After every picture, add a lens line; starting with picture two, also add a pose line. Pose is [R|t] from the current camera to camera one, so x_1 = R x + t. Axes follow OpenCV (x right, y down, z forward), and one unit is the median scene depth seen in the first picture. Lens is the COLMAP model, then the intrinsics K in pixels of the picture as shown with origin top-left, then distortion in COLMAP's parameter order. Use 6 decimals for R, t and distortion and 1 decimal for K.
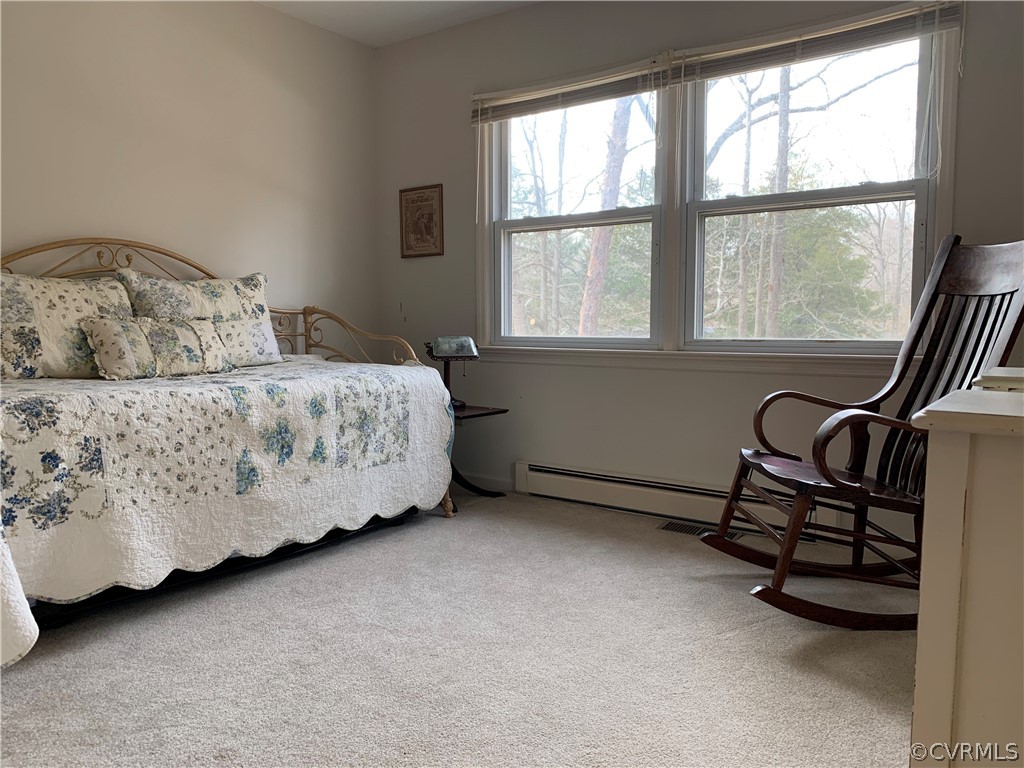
lens RADIAL K [[776.0, 0, 488.8], [0, 776.0, 379.5], [0, 0, 1]] dist [0.000871, -0.005999]
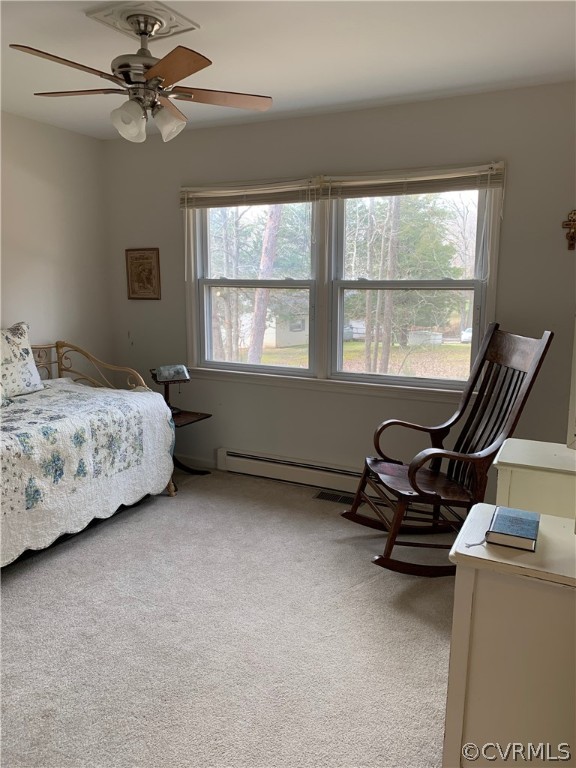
lens RADIAL K [[582.0, 0, 288.0], [0, 582.0, 384.0], [0, 0, 1]] dist [0.000871, -0.005999]
pose [[0.984688, -0.021734, 0.172967, -0.024843], [0.007361, 0.996496, 0.083311, -0.135199], [-0.174171, -0.080762, 0.981398, -0.092169]]
